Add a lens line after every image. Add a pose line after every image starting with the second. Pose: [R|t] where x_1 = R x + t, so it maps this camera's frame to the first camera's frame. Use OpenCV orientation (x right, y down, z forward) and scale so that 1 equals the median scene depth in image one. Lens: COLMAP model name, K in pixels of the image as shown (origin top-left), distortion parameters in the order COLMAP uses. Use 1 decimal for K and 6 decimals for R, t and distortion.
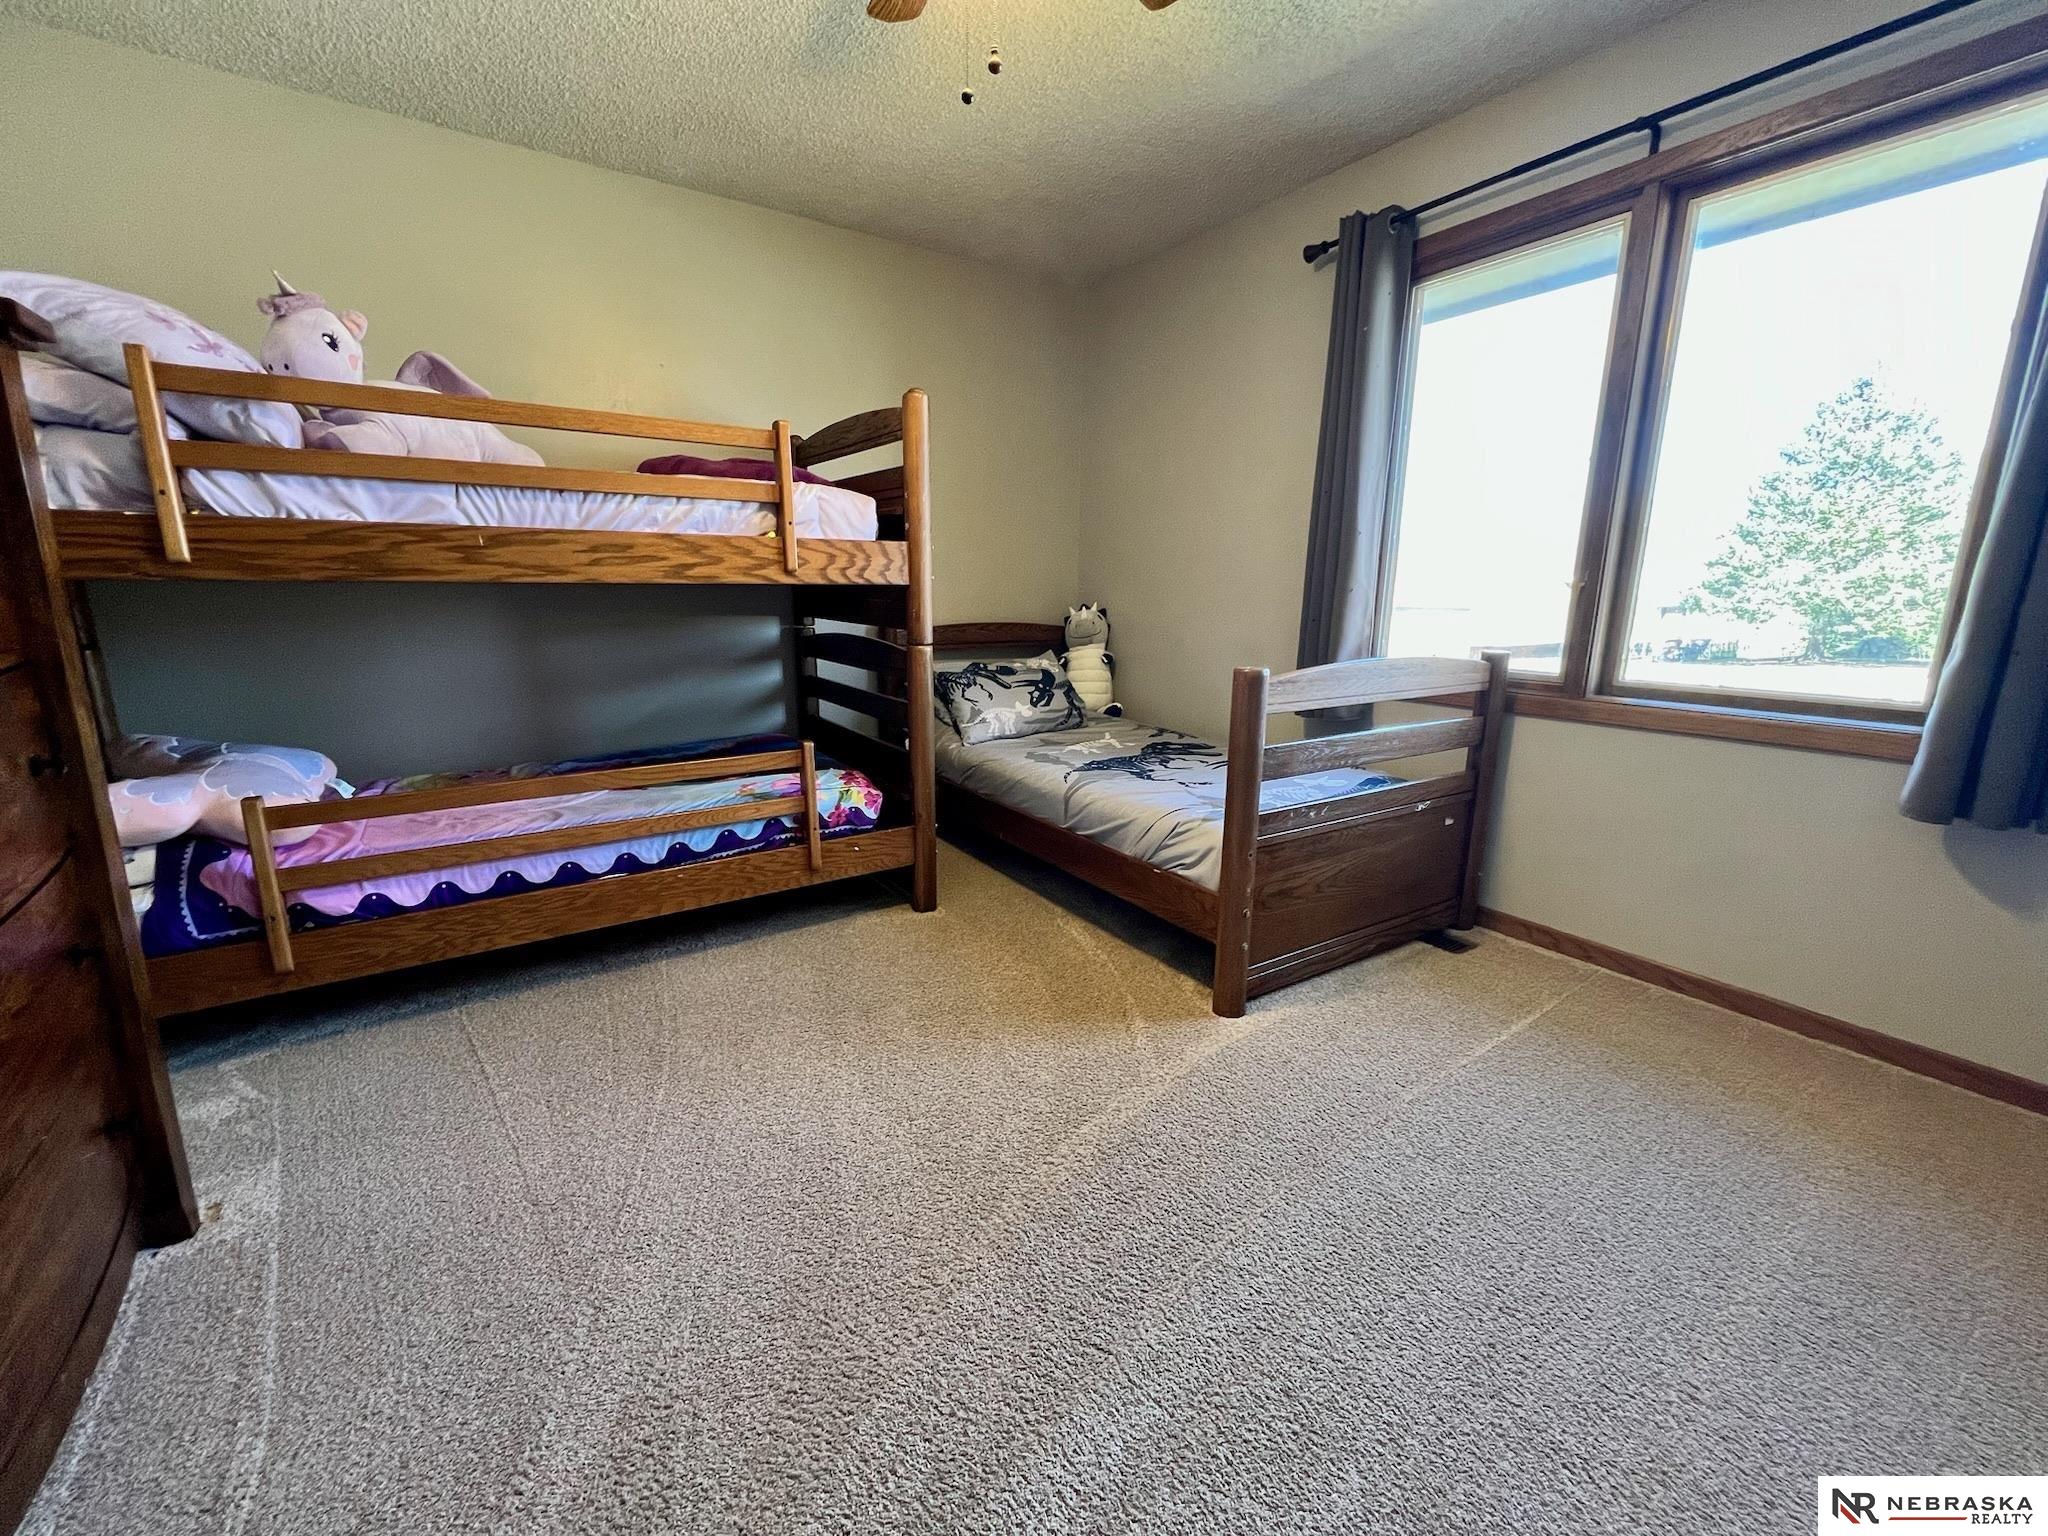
lens RADIAL K [[817.9, 0, 1028.3], [0, 817.9, 758.5], [0, 0, 1]] dist [-0.003288, -0.000488]
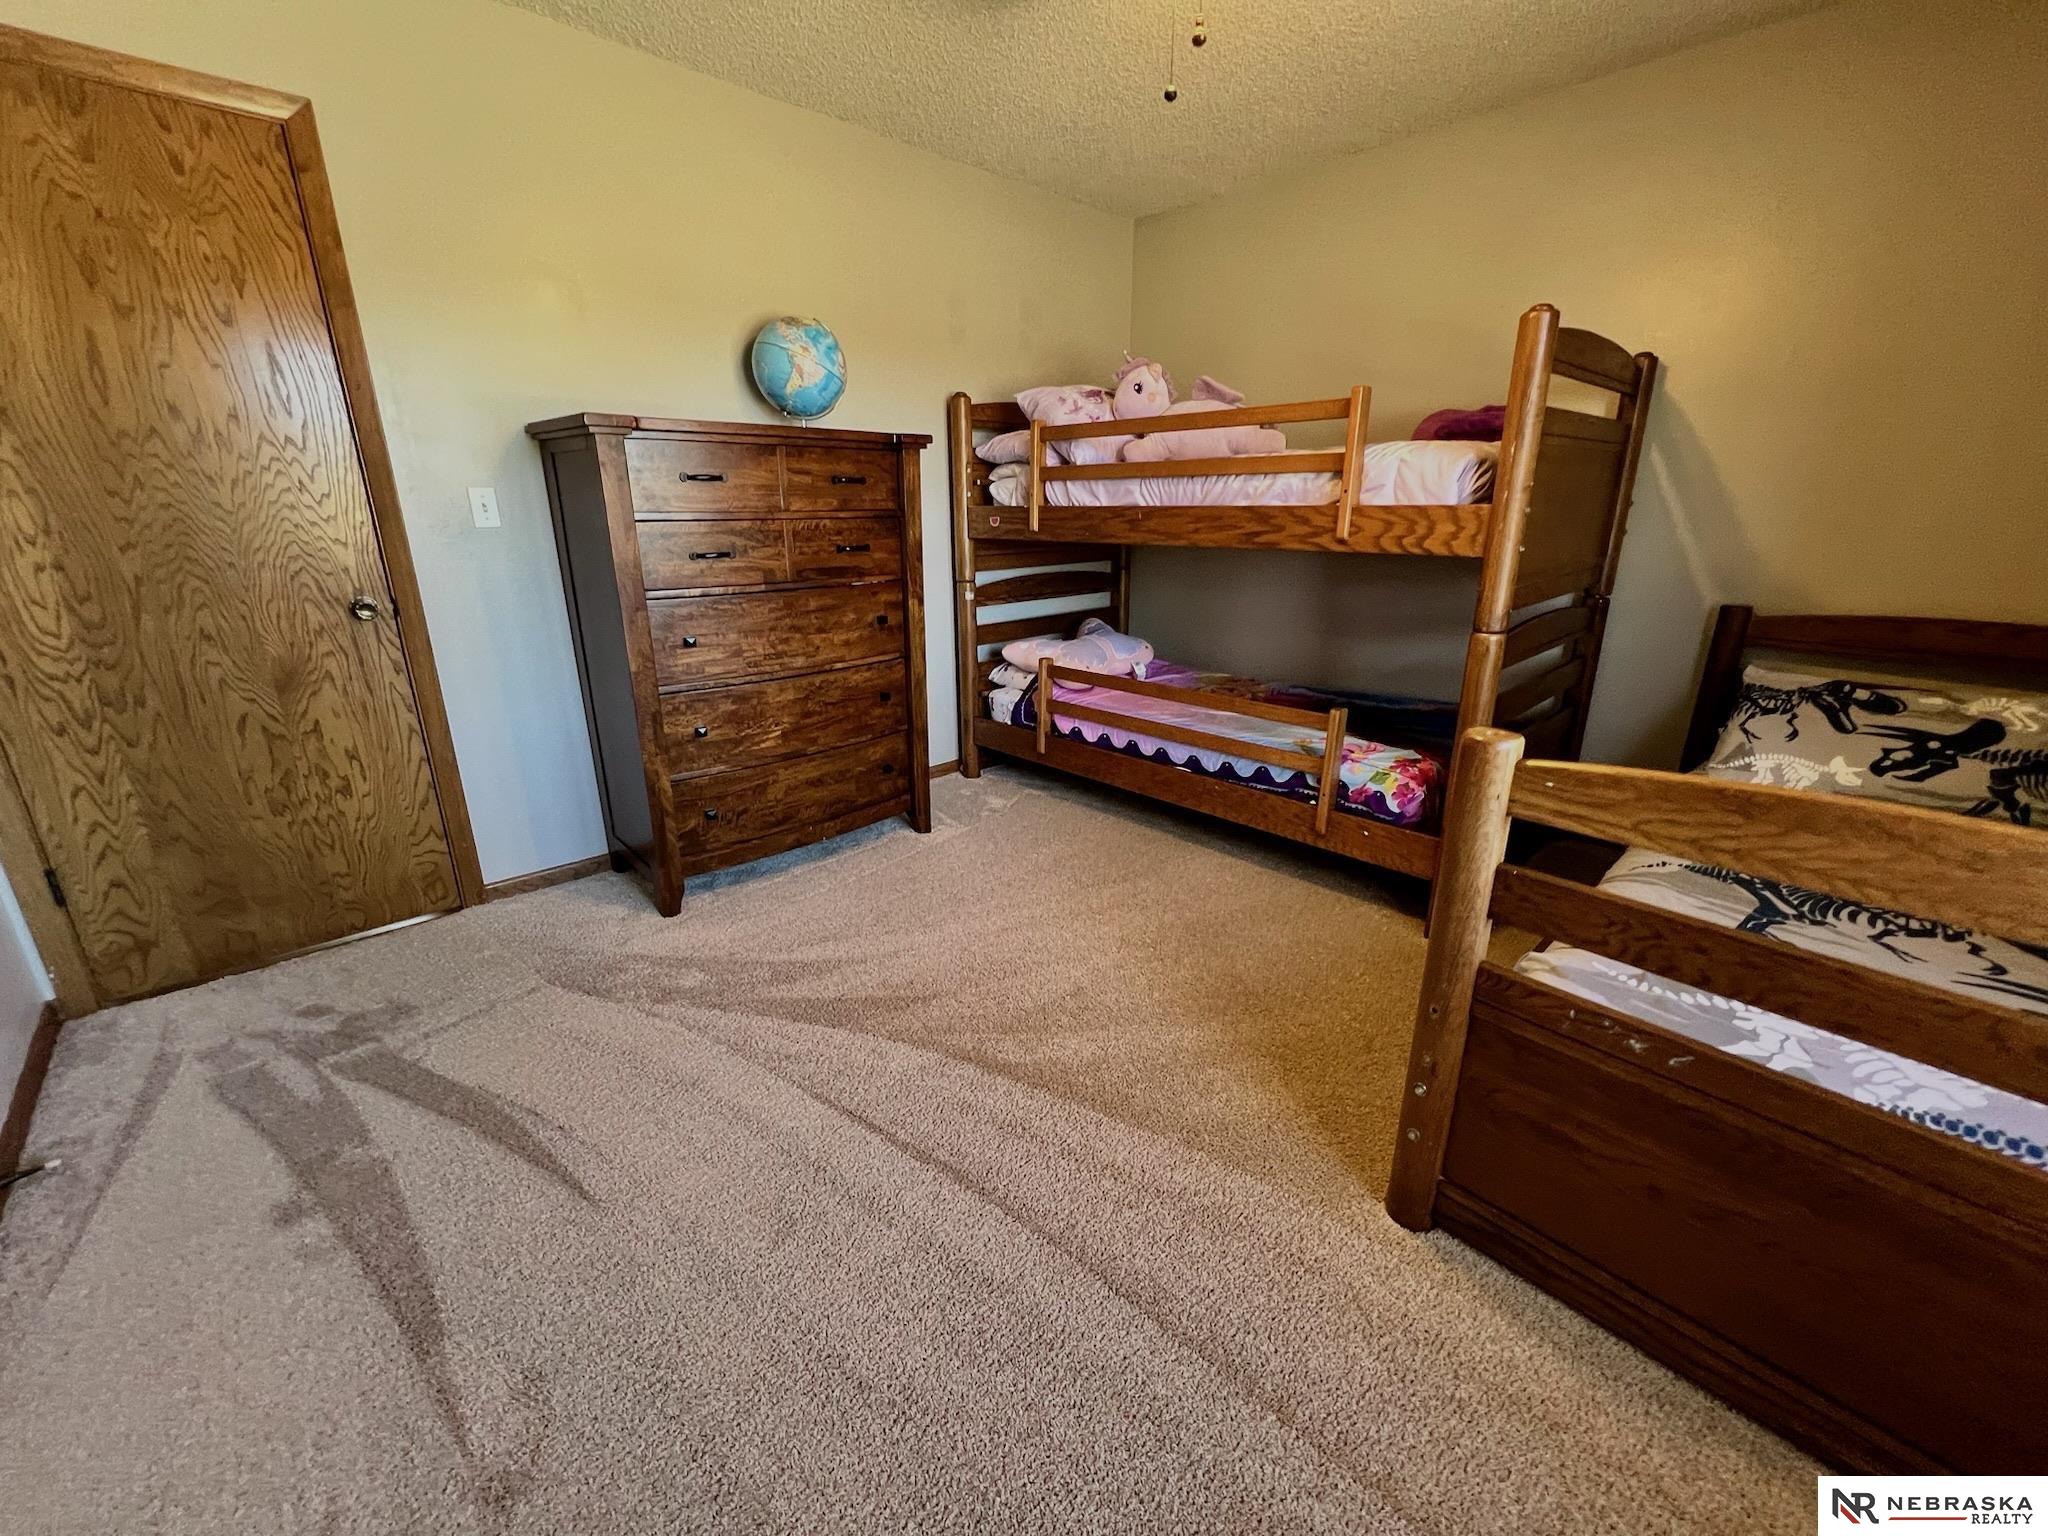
lens RADIAL K [[817.9, 0, 1034.8], [0, 817.9, 768.8], [0, 0, 1]] dist [-0.003288, -0.000488]
pose [[0.172755, 0.294639, -0.939863, 0.703548], [-0.198076, 0.945109, 0.259876, -0.155334], [0.964843, 0.141270, 0.221634, 0.472771]]
